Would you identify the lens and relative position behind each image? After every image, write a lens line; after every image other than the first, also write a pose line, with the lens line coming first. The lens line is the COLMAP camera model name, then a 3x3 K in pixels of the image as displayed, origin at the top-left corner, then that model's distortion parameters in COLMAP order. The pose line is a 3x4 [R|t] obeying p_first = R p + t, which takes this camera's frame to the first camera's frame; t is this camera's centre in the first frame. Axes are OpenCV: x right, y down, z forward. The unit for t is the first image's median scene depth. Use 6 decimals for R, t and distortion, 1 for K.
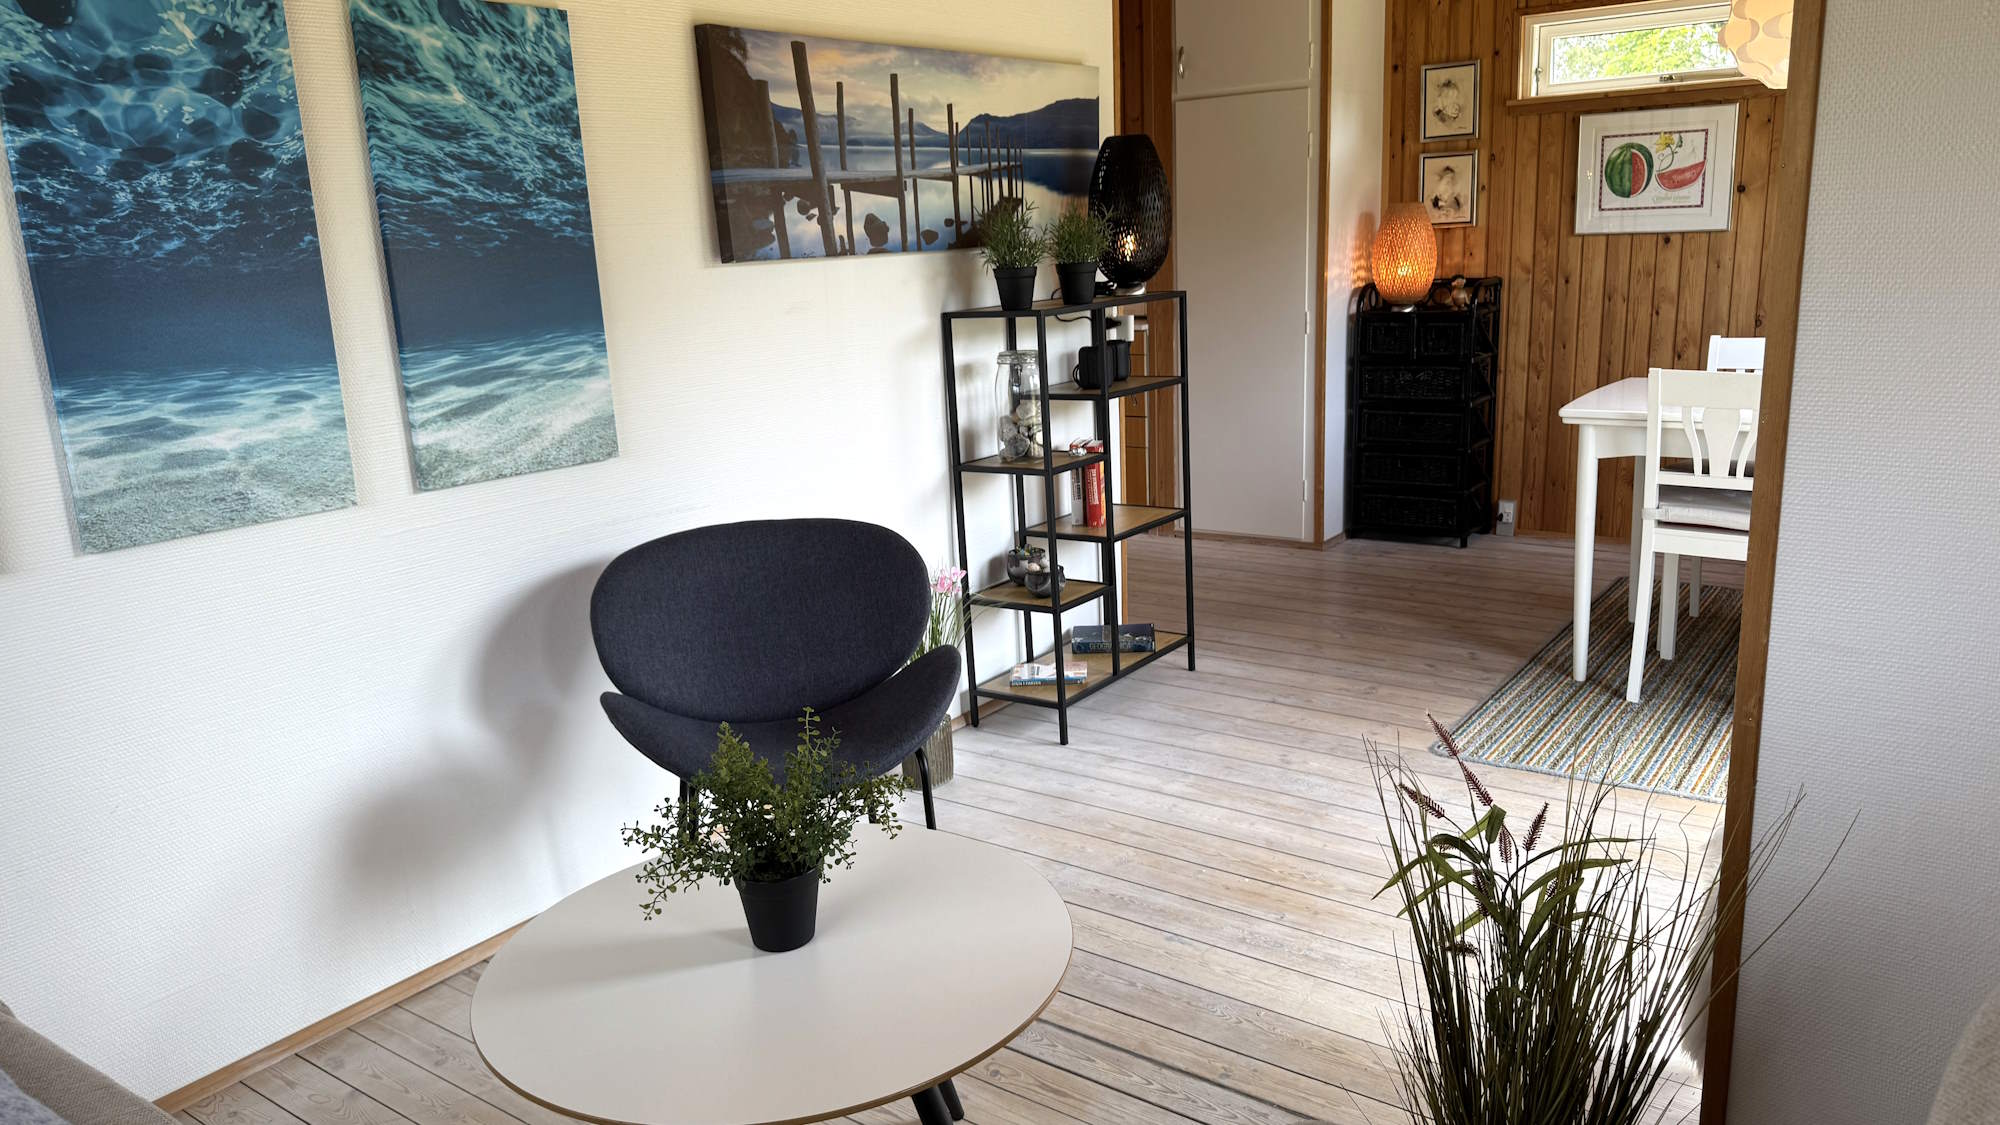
lens RADIAL K [[1415.4, 0, 999.9], [0, 1415.4, 562.4], [0, 0, 1]] dist [0.052095, -0.066911]
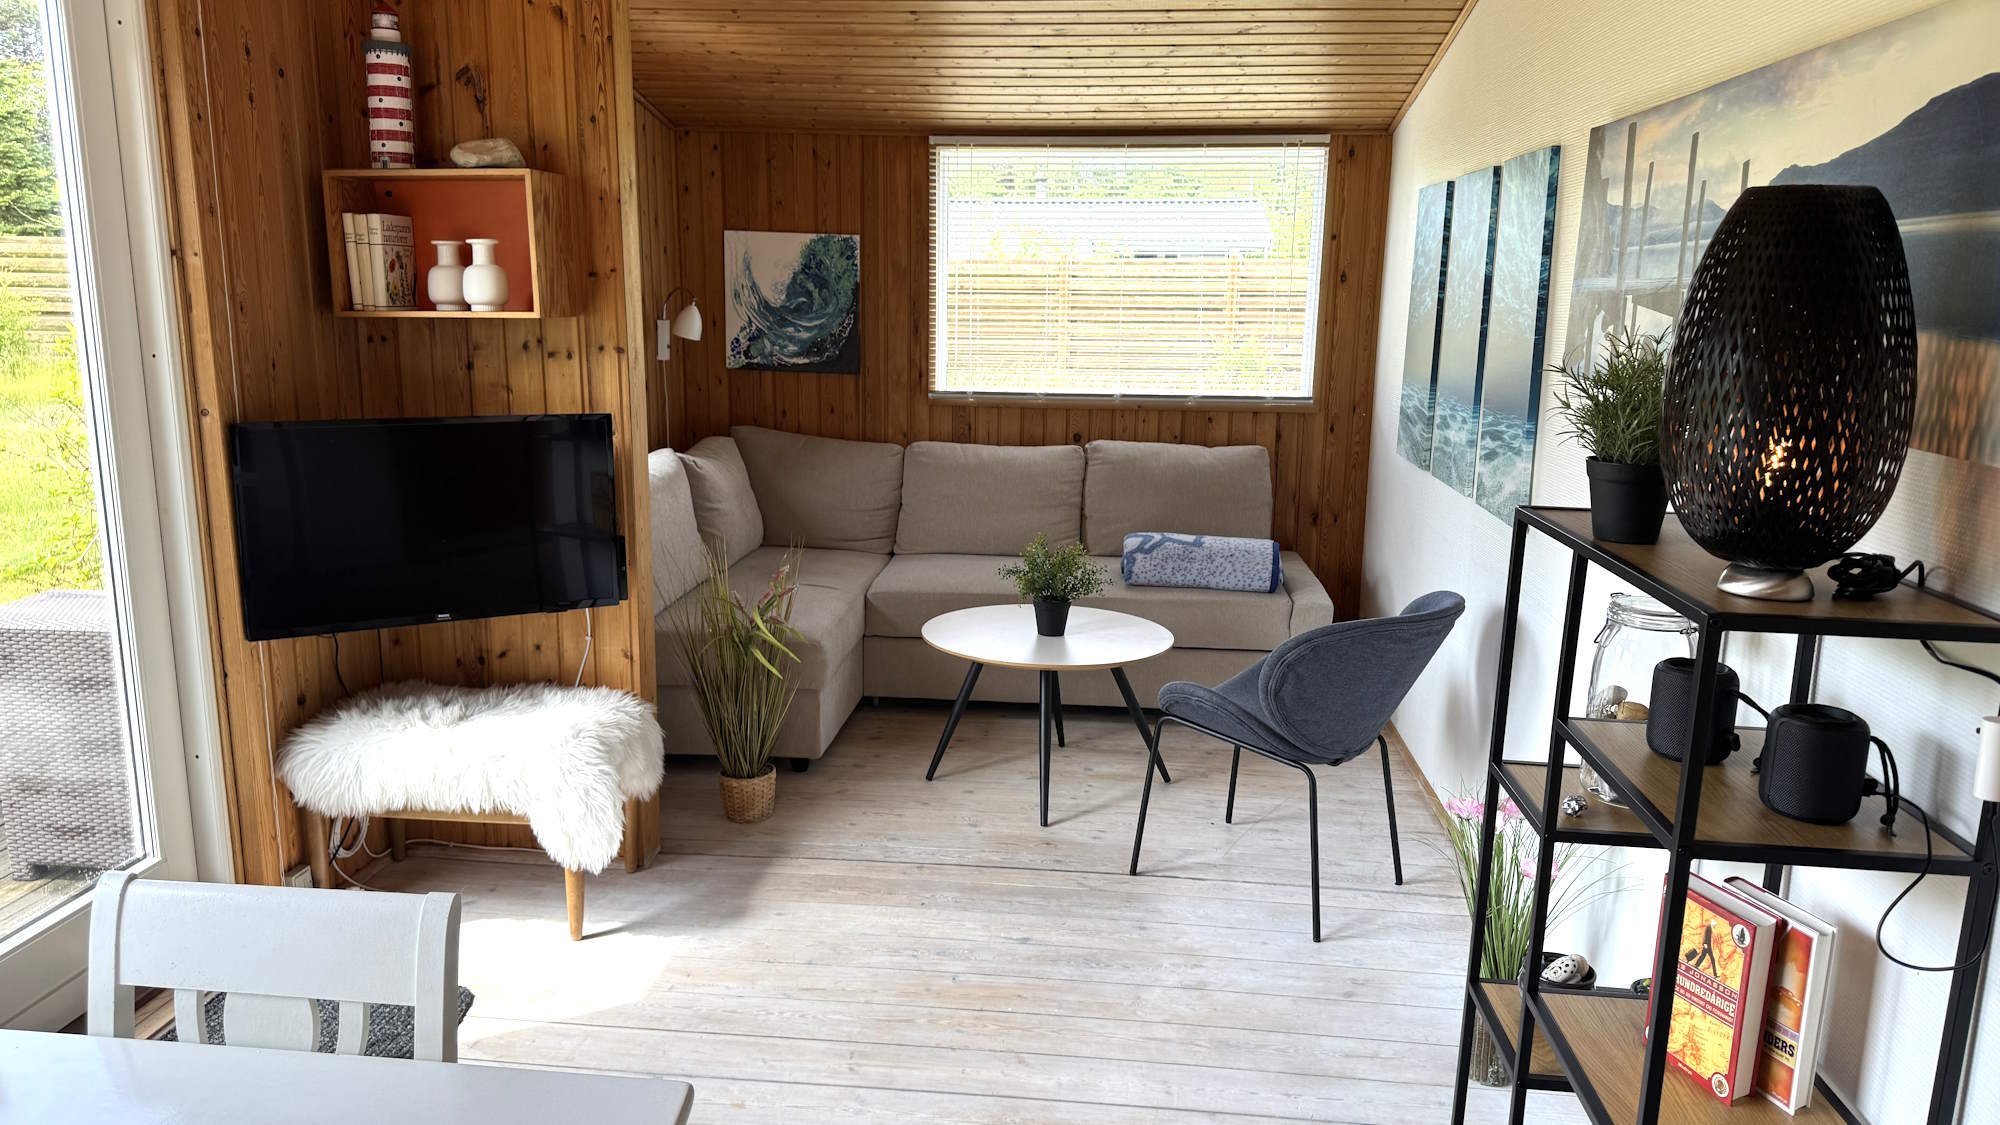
lens RADIAL K [[1415.4, 0, 1002.2], [0, 1415.4, 561.3], [0, 0, 1]] dist [0.052095, -0.066911]
pose [[-0.843910, 0.133793, -0.519534, 0.521931], [-0.098231, 0.913496, 0.394811, -0.362427], [0.527415, 0.384220, -0.757765, 1.301475]]
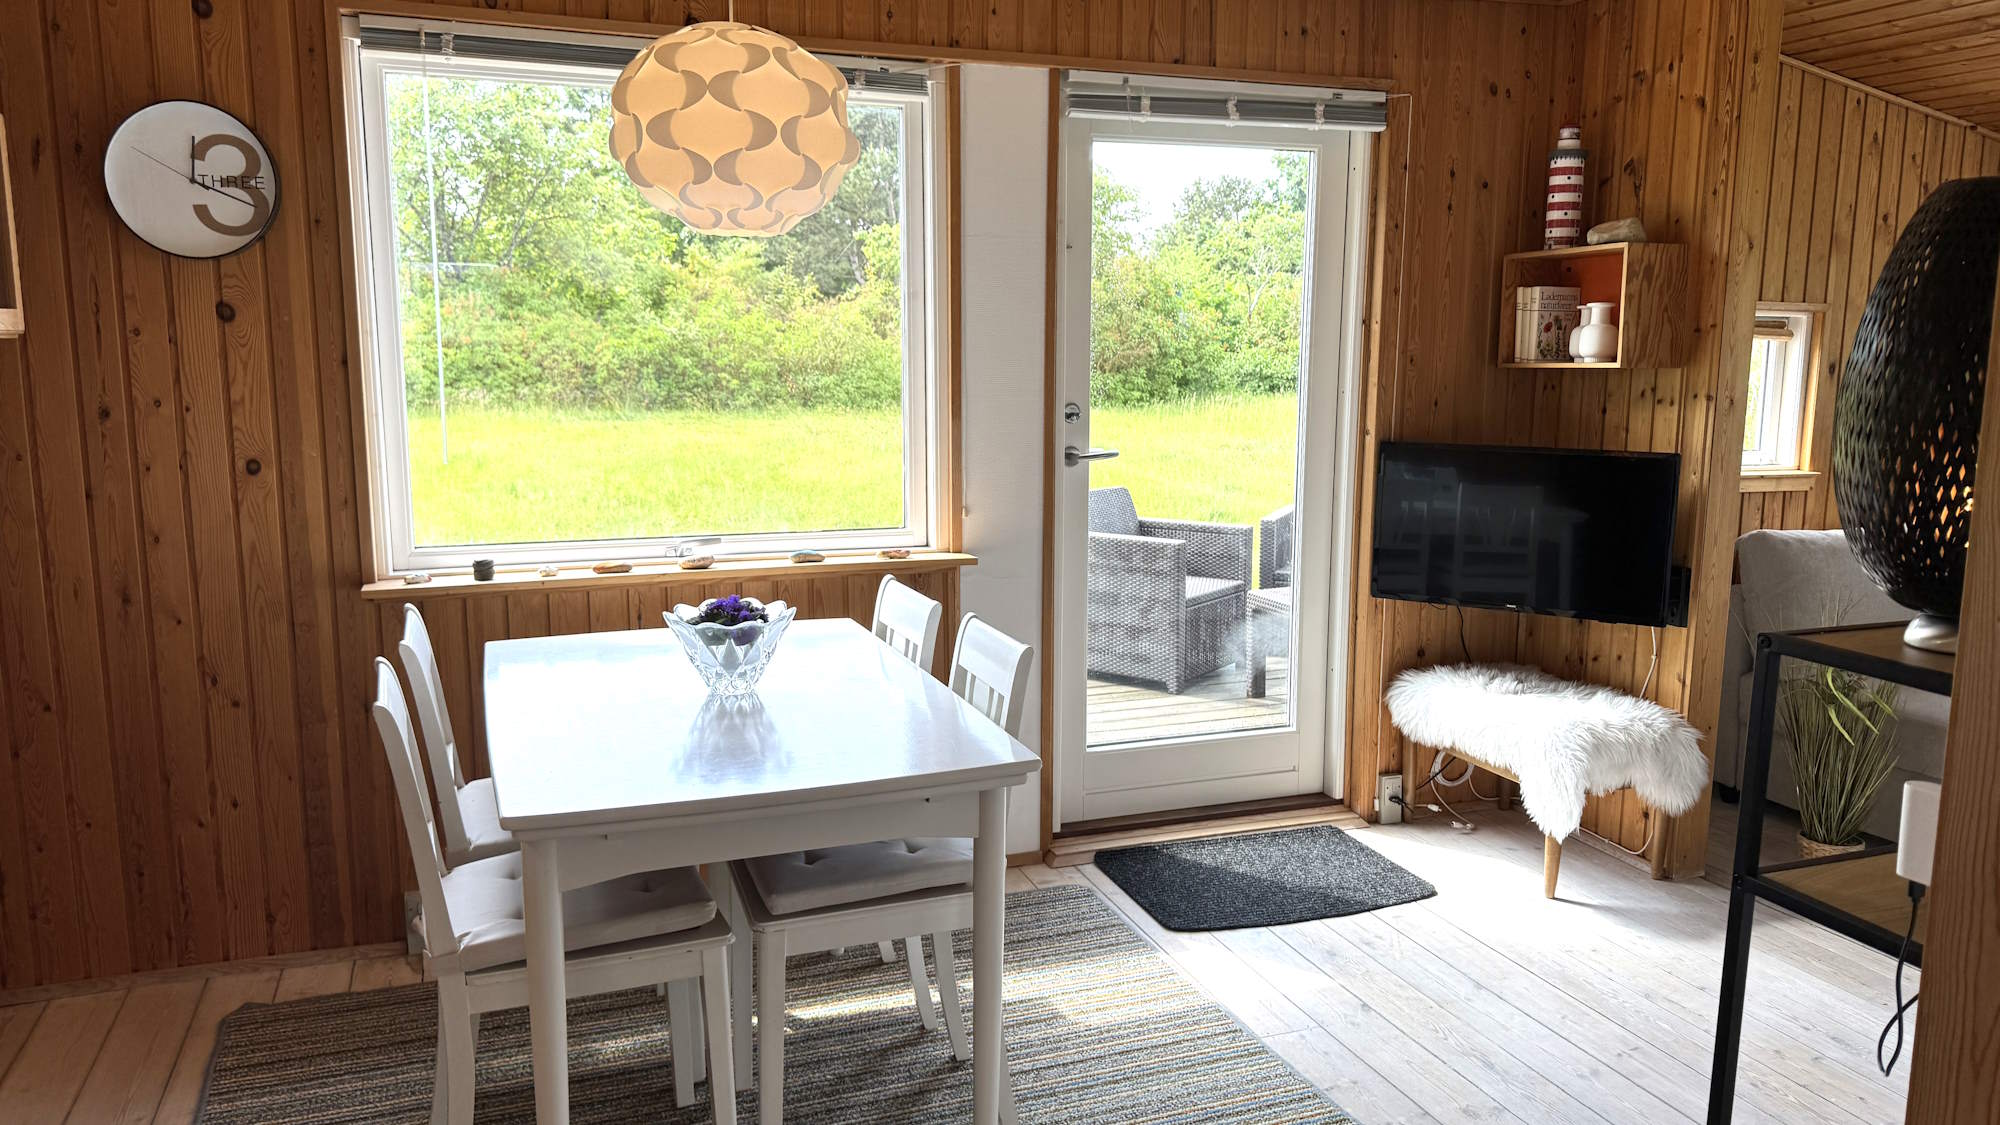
lens RADIAL K [[1415.4, 0, 987.8], [0, 1415.4, 569.2], [0, 0, 1]] dist [0.052095, -0.066911]
pose [[-0.847602, -0.045384, 0.528687, 0.130707], [0.148271, 0.936393, 0.318094, -0.383097], [-0.509496, 0.348006, -0.786960, 1.515068]]
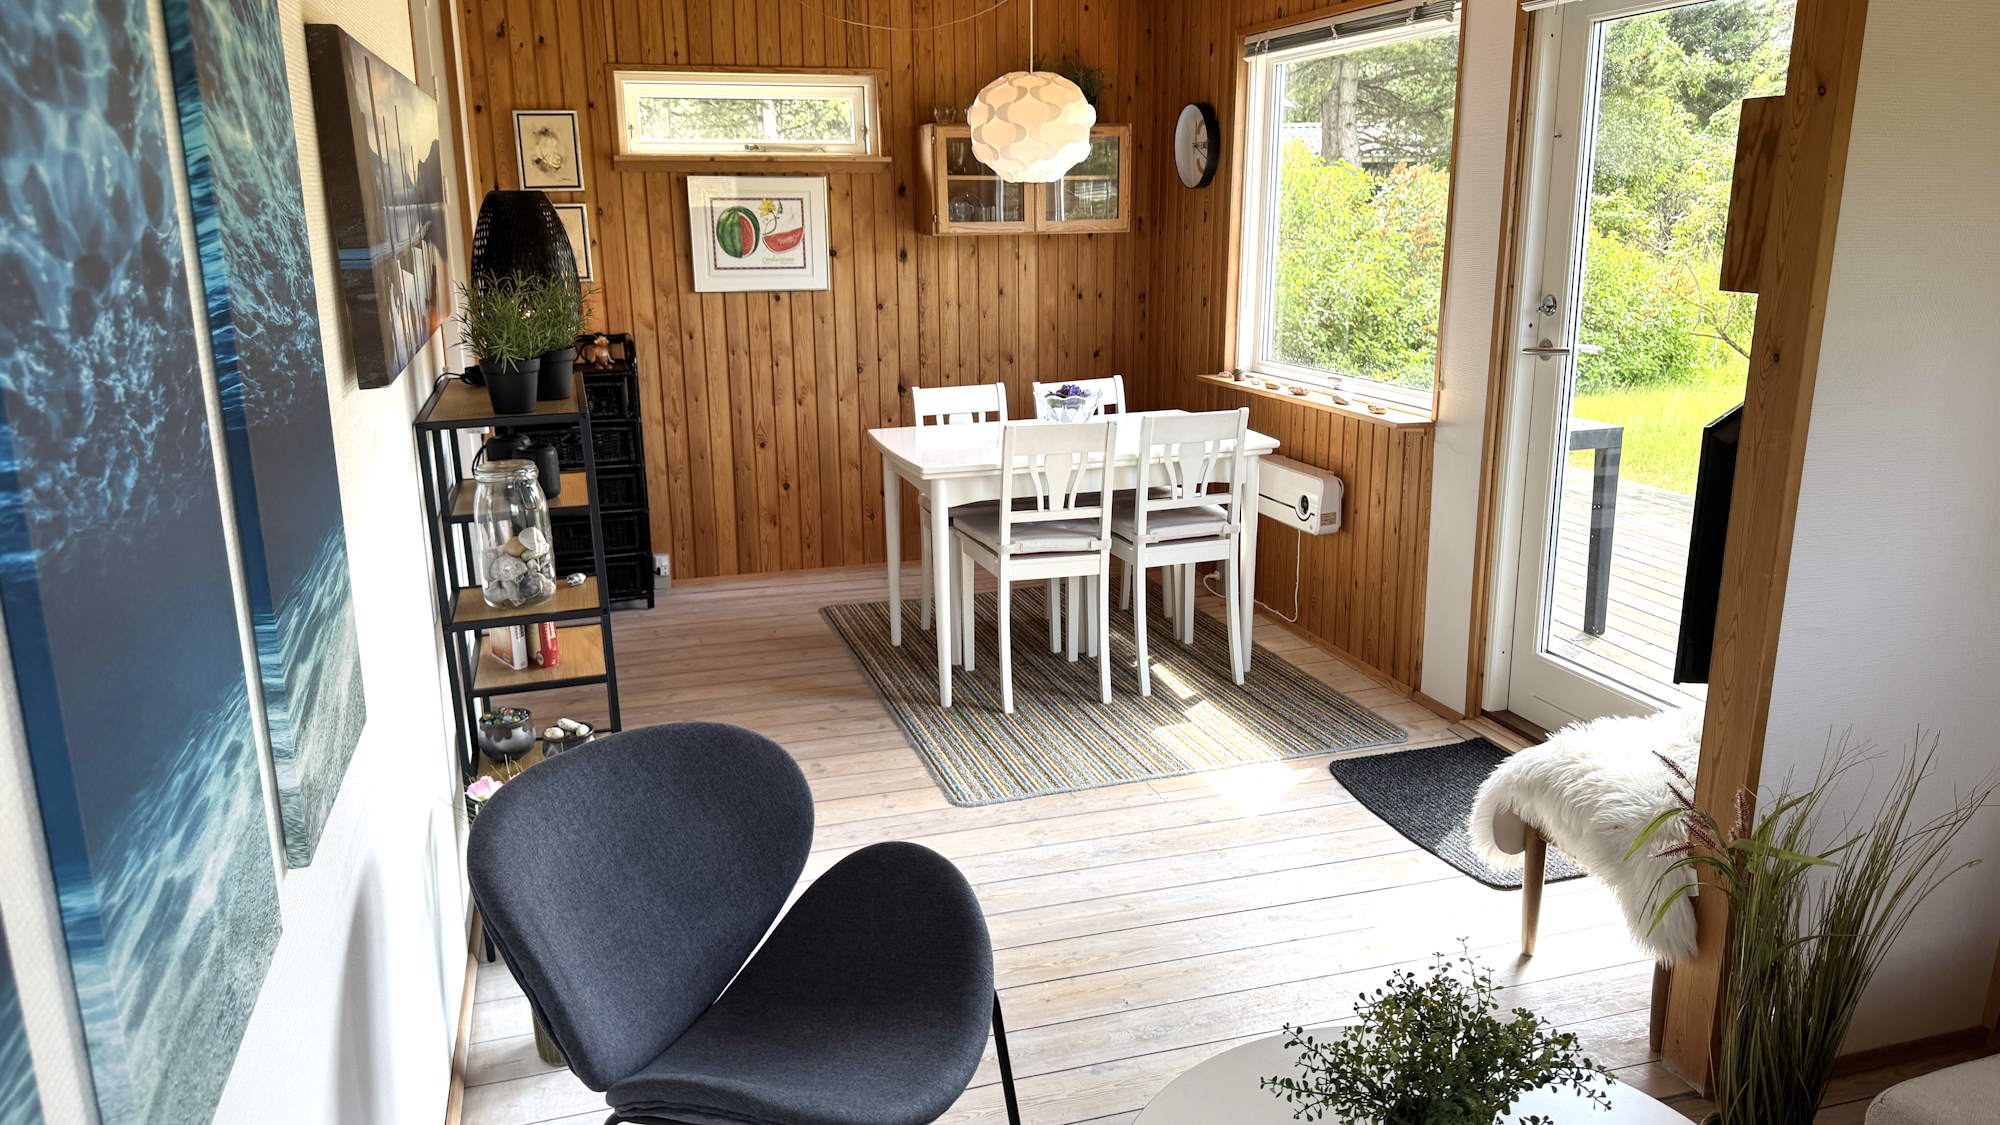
lens RADIAL K [[1415.4, 0, 984.2], [0, 1415.4, 580.0], [0, 0, 1]] dist [0.052095, -0.066911]
pose [[0.598022, -0.170249, 0.783189, -0.459482], [0.169821, 0.981908, 0.083776, -0.110253], [-0.783282, 0.082902, 0.616114, 0.320377]]
